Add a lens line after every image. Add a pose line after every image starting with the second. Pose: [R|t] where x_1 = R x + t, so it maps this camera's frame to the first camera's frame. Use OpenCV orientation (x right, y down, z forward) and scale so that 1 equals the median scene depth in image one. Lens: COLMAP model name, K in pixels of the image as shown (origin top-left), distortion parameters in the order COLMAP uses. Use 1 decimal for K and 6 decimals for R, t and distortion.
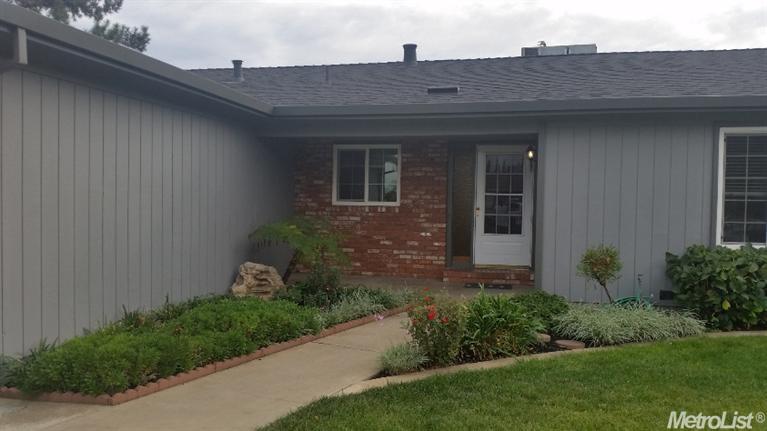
lens RADIAL K [[619.4, 0, 383.4], [0, 619.4, 217.0], [0, 0, 1]] dist [0.016502, 0.000876]
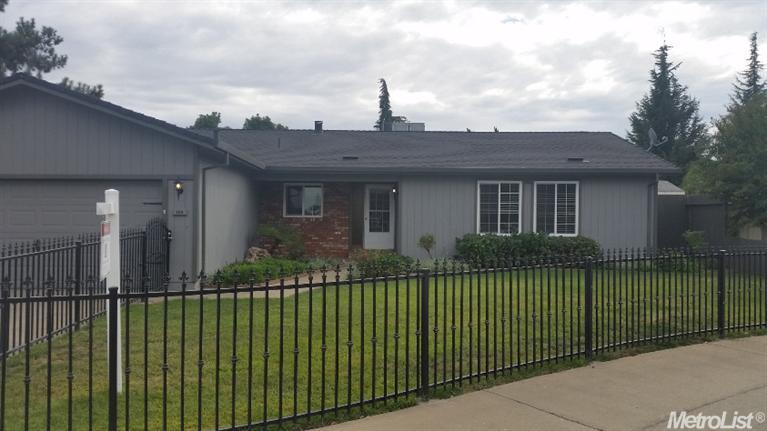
lens RADIAL K [[619.4, 0, 383.5], [0, 619.4, 214.7], [0, 0, 1]] dist [0.016502, 0.000876]
pose [[0.967961, -0.005303, 0.251046, -0.265225], [0.012885, 0.999509, -0.028565, 0.028444], [-0.250771, 0.030885, 0.967554, -0.820791]]
